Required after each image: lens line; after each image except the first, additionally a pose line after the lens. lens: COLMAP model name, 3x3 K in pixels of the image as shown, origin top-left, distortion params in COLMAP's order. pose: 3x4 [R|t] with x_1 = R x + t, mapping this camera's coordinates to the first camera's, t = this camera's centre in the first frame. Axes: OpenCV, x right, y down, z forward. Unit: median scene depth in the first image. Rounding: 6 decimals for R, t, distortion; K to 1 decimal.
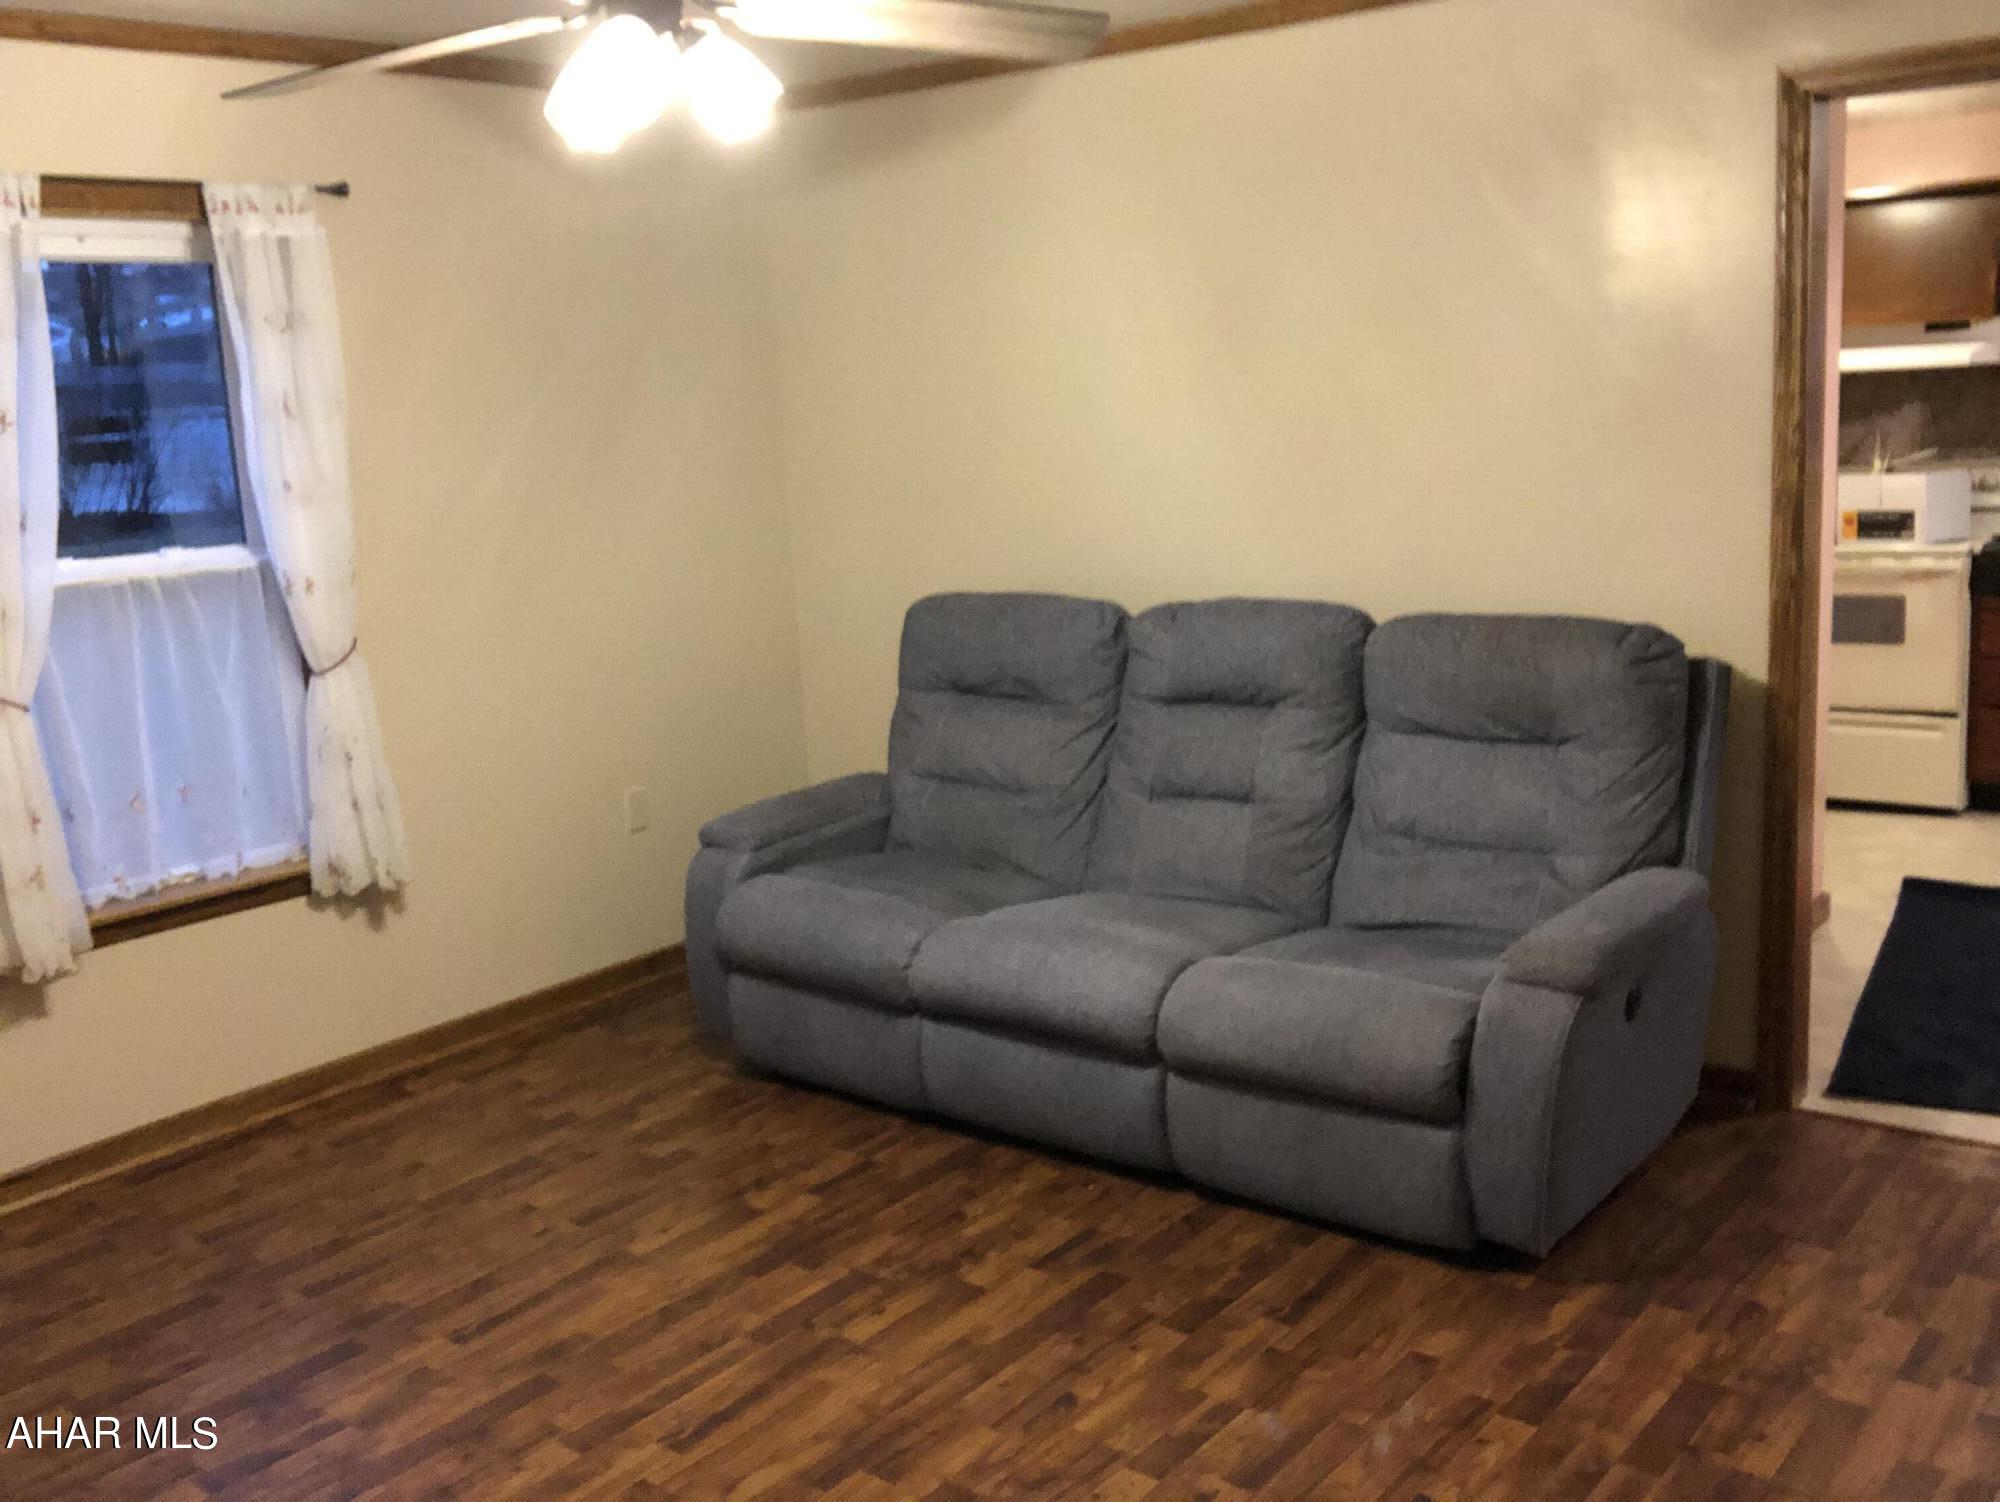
lens RADIAL K [[1860.9, 0, 1000.0], [0, 1860.9, 751.0], [0, 0, 1]] dist [0.143484, -0.304070]
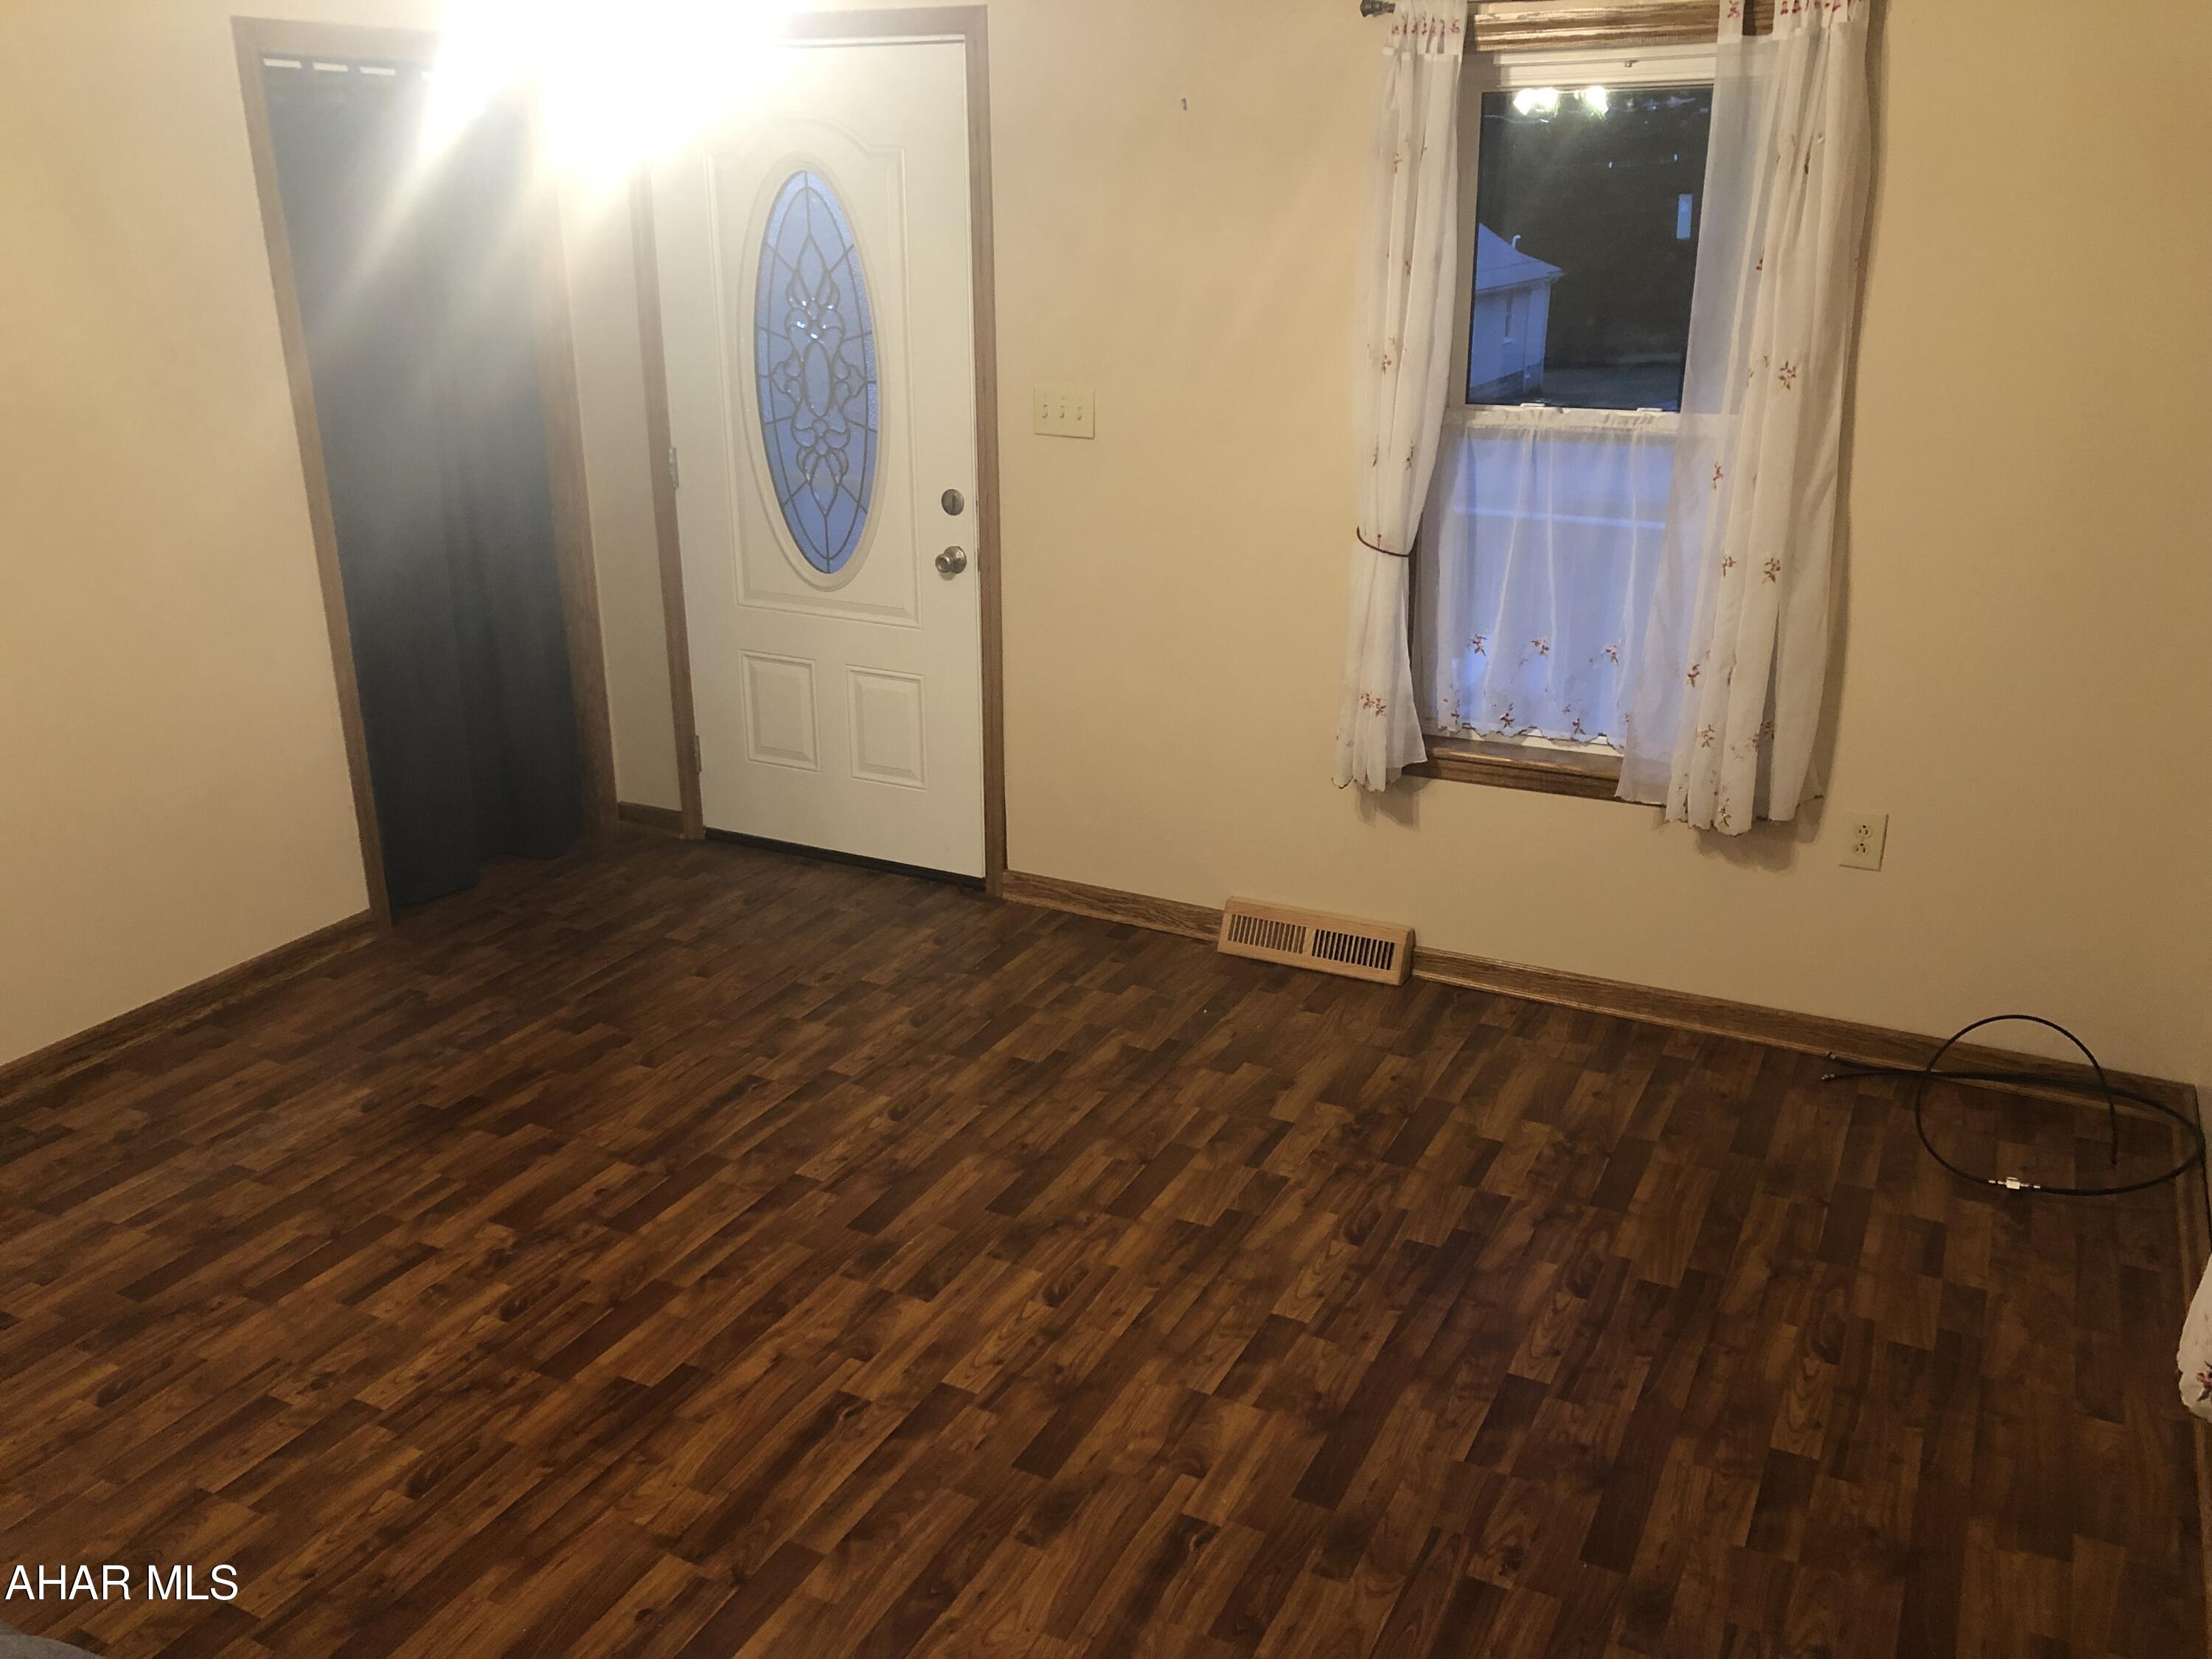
lens RADIAL K [[1801.3, 0, 1106.0], [0, 1801.3, 829.5], [0, 0, 1]] dist [0.019974, -0.001601]
pose [[-0.975899, 0.125693, -0.178387, -0.130299], [0.017432, 0.859749, 0.510420, -0.276854], [0.217524, 0.495008, -0.841219, 1.266814]]
